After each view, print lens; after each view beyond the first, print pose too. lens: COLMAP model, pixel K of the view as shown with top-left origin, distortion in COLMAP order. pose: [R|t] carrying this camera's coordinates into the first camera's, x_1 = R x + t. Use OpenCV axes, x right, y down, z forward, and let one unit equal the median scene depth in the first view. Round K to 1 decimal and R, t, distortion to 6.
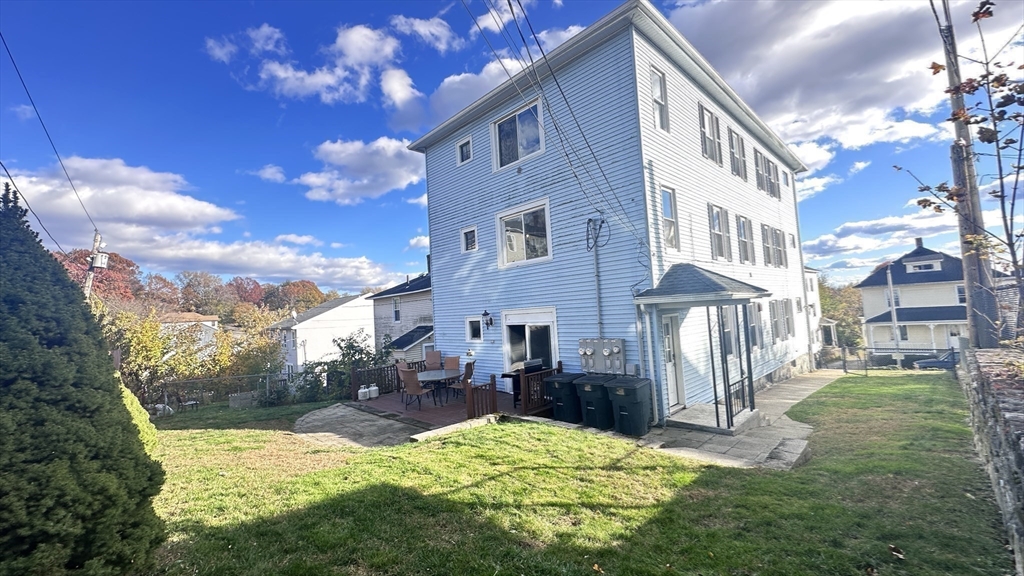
lens RADIAL K [[409.2, 0, 512.0], [0, 409.2, 288.0], [0, 0, 1]] dist [0.000100, 0.000089]
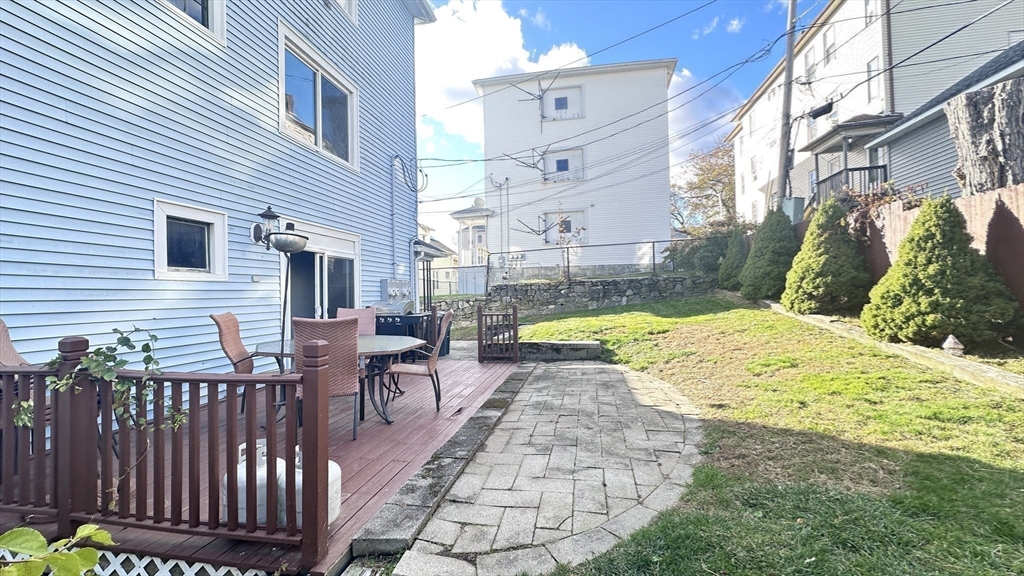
lens RADIAL K [[409.2, 0, 512.0], [0, 409.2, 288.0], [0, 0, 1]] dist [0.000100, 0.000089]
pose [[-0.566222, 0.085671, 0.819788, -0.721869], [0.003024, 0.994793, -0.101871, 0.239677], [-0.824247, -0.055202, -0.563533, 1.314253]]
